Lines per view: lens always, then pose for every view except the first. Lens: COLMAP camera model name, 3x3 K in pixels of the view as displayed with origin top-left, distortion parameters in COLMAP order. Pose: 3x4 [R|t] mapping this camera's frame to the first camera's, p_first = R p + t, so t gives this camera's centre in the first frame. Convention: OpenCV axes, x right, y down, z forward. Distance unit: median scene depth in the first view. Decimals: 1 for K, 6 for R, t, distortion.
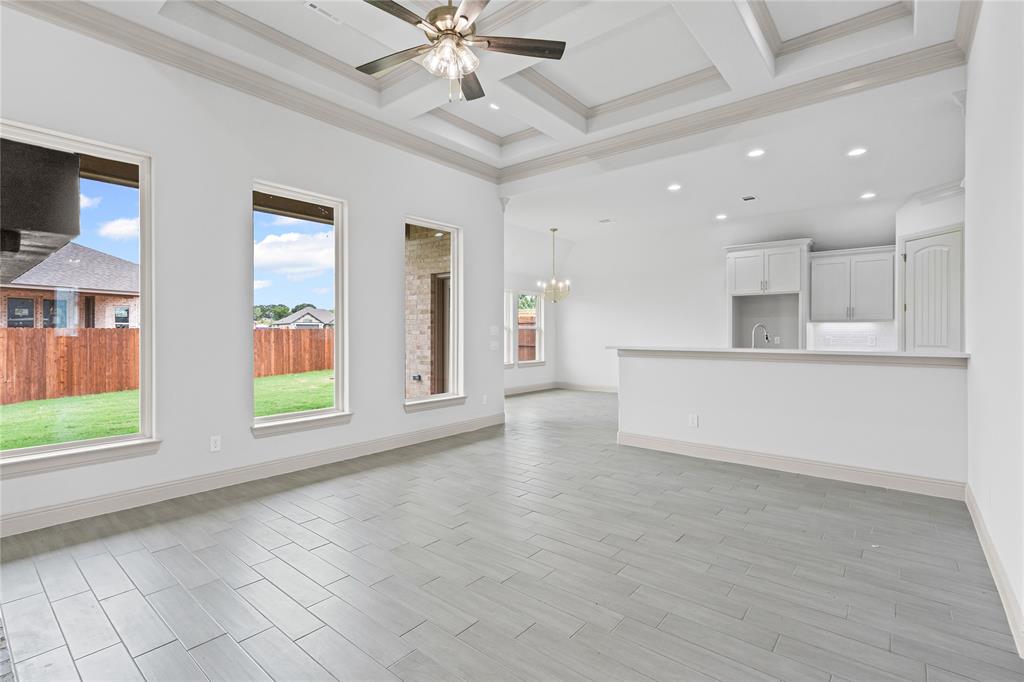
lens RADIAL K [[477.4, 0, 512.0], [0, 477.4, 341.0], [0, 0, 1]] dist [0.017443, 0.000074]
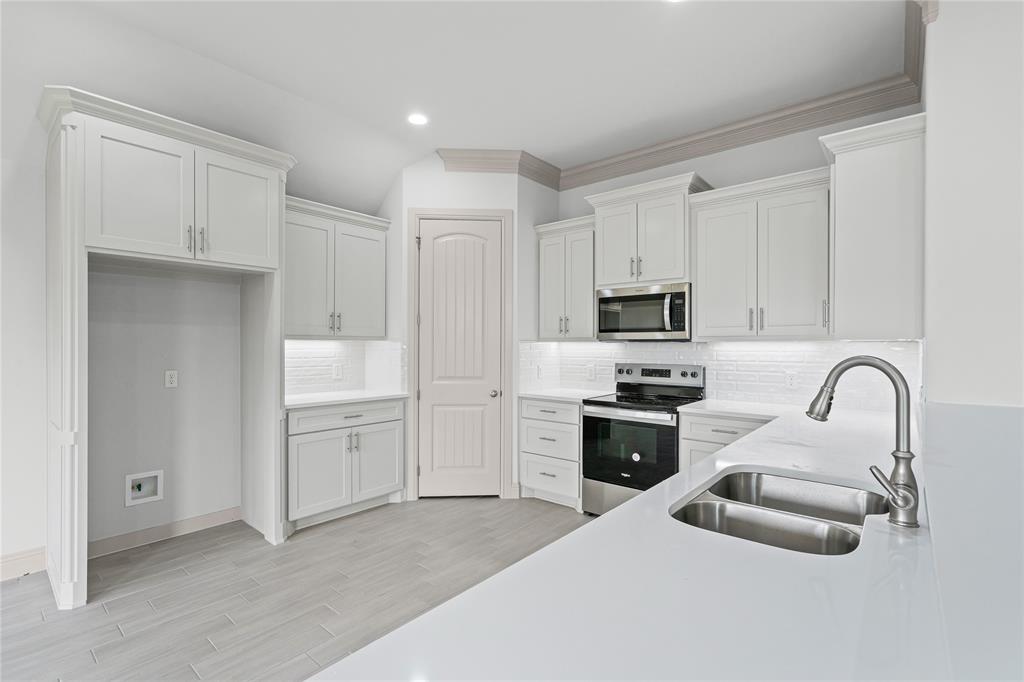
lens RADIAL K [[477.4, 0, 512.0], [0, 477.4, 341.0], [0, 0, 1]] dist [0.017443, 0.000074]
pose [[0.013893, 0.010577, 0.999848, 0.153594], [0.017853, 0.999782, -0.010825, -0.027986], [-0.999744, 0.018001, 0.013702, 0.772051]]
